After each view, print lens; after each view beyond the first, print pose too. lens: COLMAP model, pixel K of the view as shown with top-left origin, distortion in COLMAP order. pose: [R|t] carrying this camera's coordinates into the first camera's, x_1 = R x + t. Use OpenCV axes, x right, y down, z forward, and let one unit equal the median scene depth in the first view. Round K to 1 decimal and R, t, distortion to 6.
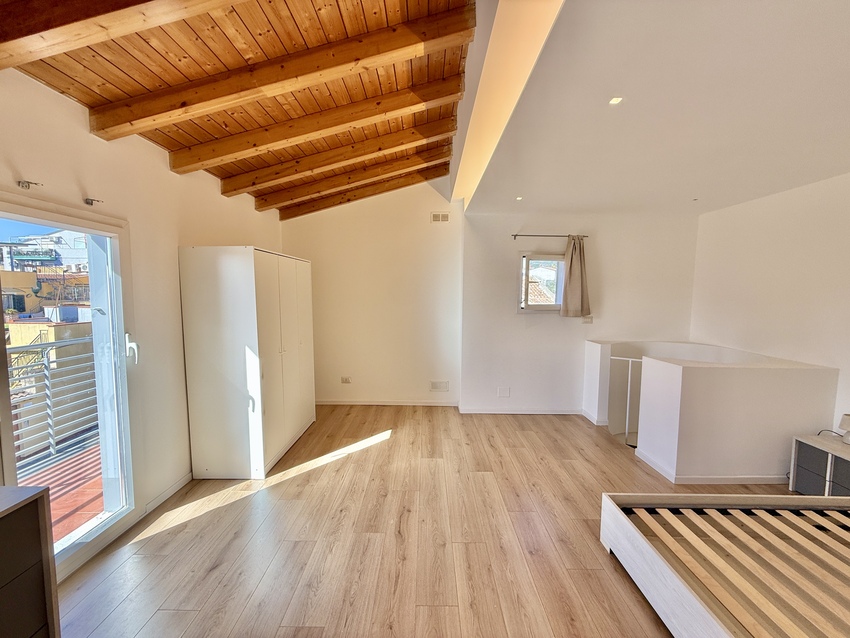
lens RADIAL K [[339.1, 0, 423.5], [0, 339.1, 318.0], [0, 0, 1]] dist [-0.002942, 0.001899]
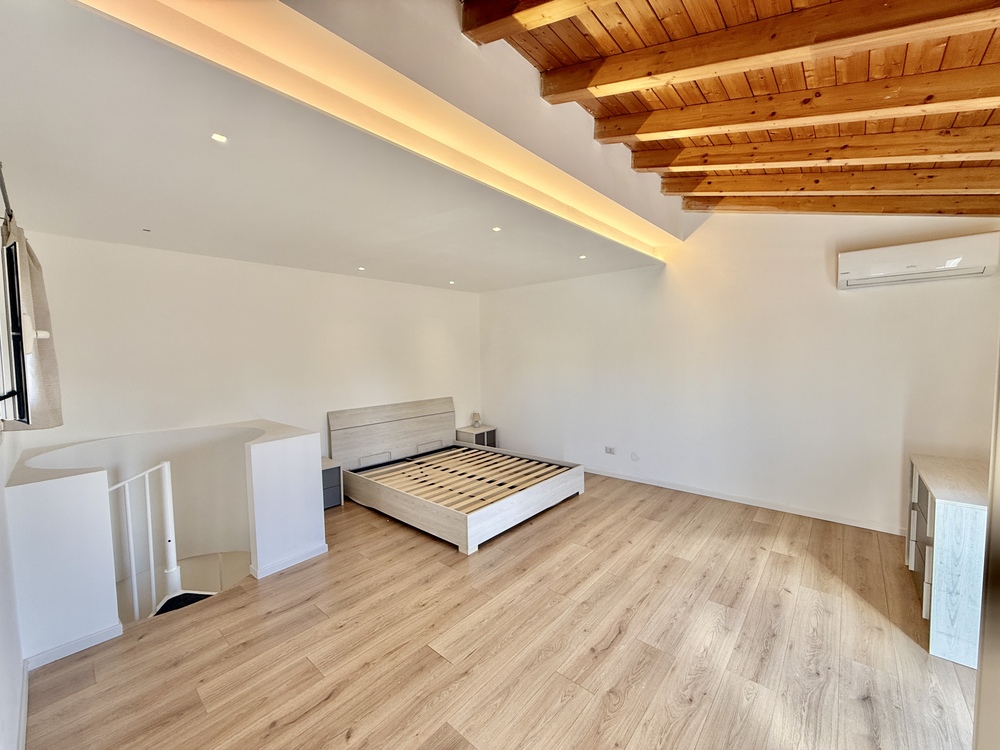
lens RADIAL K [[399.3, 0, 498.9], [0, 399.3, 373.4], [0, 0, 1]] dist [-0.000484, 0.000551]
pose [[-0.757813, -0.024014, 0.652030, -0.333764], [0.064541, 0.991663, 0.111534, -0.105831], [-0.649272, 0.126605, -0.749945, 1.293960]]
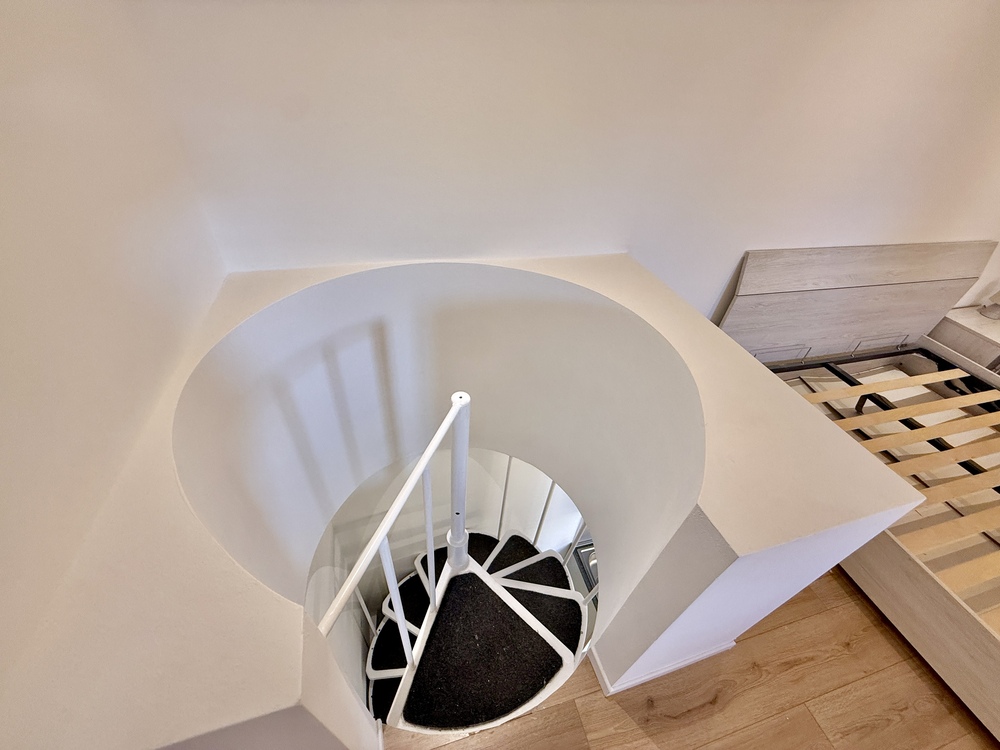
lens RADIAL K [[399.3, 0, 502.6], [0, 399.3, 375.4], [0, 0, 1]] dist [-0.000484, 0.000551]
pose [[-0.285097, -0.645851, 0.708235, 0.598117], [-0.013305, 0.741495, 0.670826, -0.112030], [-0.958406, 0.181827, -0.219991, 1.169276]]
